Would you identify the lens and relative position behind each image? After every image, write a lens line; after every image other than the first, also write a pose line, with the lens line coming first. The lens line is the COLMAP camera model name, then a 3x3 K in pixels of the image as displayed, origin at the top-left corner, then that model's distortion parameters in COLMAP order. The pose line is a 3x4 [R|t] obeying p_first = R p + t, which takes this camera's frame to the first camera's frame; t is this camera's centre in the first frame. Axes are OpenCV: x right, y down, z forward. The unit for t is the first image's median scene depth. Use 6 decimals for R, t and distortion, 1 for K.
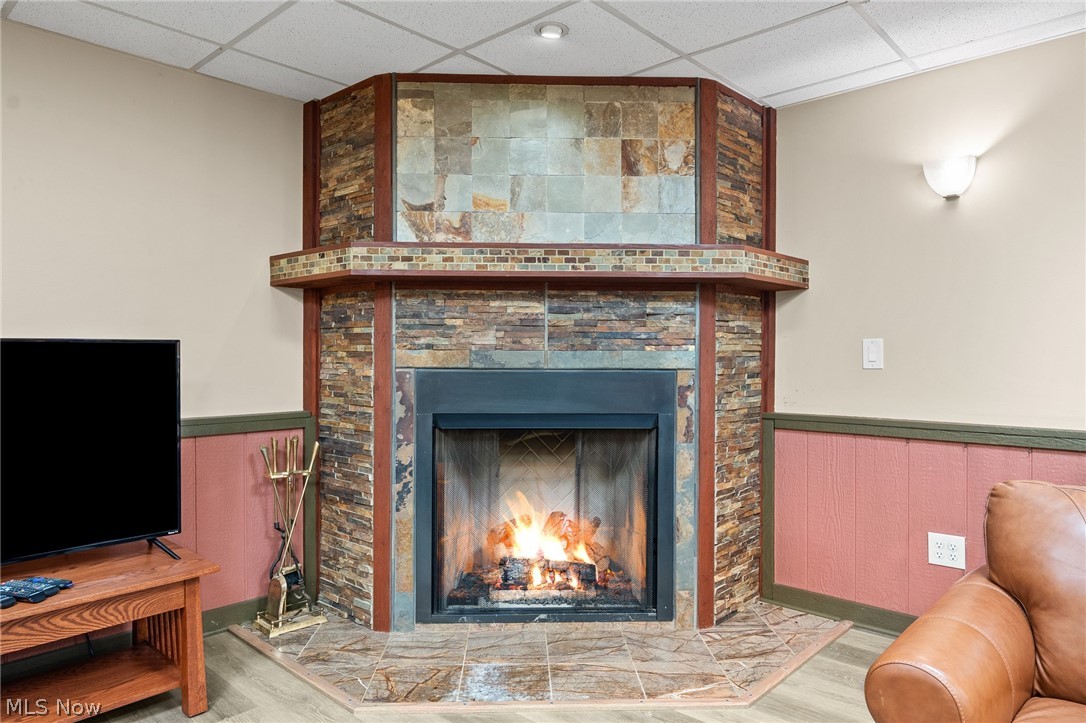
lens RADIAL K [[707.3, 0, 541.7], [0, 707.3, 359.2], [0, 0, 1]] dist [0.005516, -0.000247]
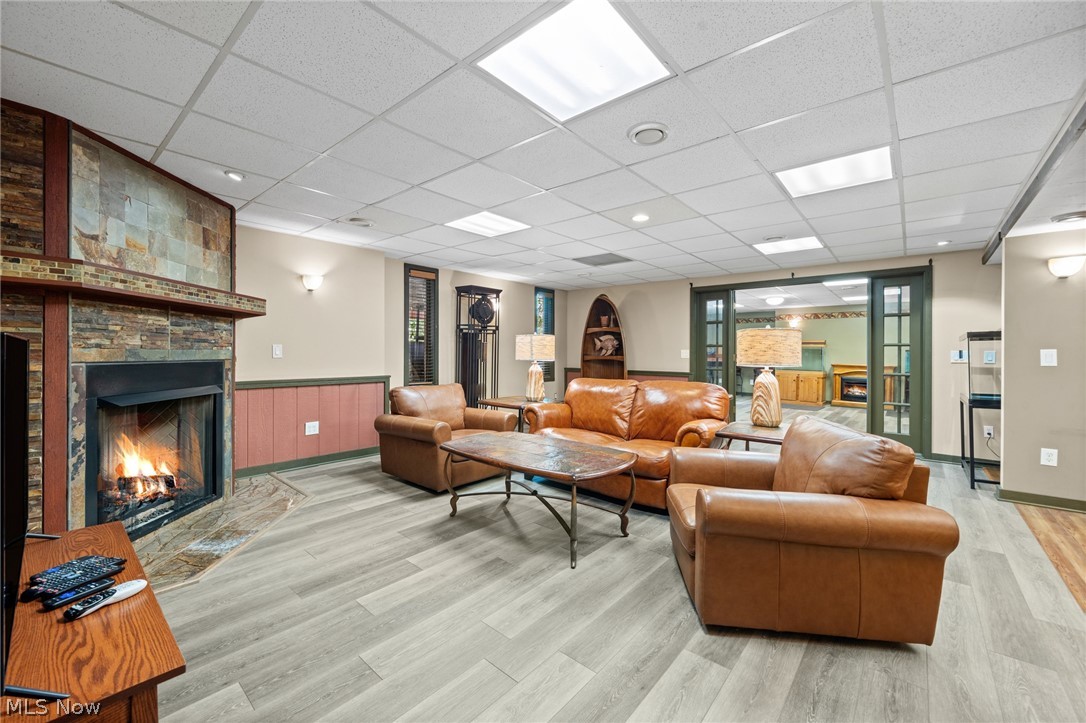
lens RADIAL K [[434.1, 0, 541.1], [0, 434.1, 354.4], [0, 0, 1]] dist [-0.000453, -0.000010]
pose [[-0.034443, -0.007055, 0.999382, -0.979021], [0.000102, 0.999975, 0.007062, -0.007743], [-0.999407, 0.000345, -0.034441, 0.216419]]
